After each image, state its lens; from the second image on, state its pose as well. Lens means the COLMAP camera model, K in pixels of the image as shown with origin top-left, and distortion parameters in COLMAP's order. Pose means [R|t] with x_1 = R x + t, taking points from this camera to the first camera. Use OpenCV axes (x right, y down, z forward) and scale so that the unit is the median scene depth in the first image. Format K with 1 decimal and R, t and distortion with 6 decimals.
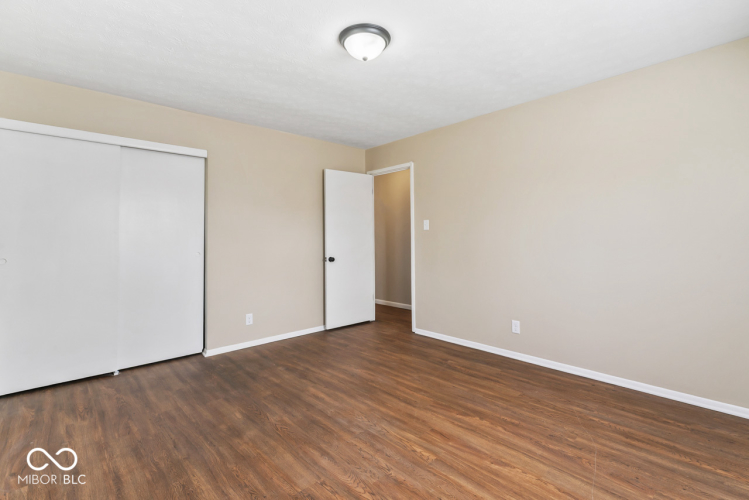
lens RADIAL K [[339.7, 0, 374.4], [0, 339.7, 248.8], [0, 0, 1]] dist [-0.004766, 0.001015]
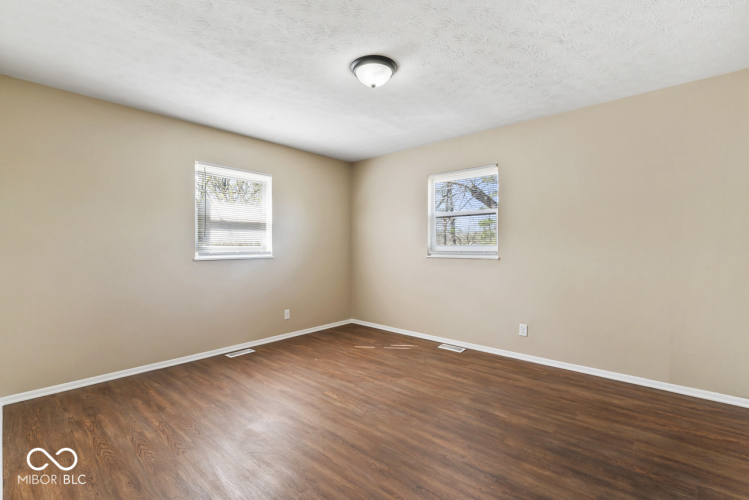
lens RADIAL K [[339.7, 0, 374.1], [0, 339.7, 246.6], [0, 0, 1]] dist [-0.004766, 0.001015]
pose [[-0.995014, 0.012331, -0.098973, 0.082330], [0.008887, 0.999342, 0.035166, -0.066670], [0.099342, 0.034111, -0.994469, 2.025578]]
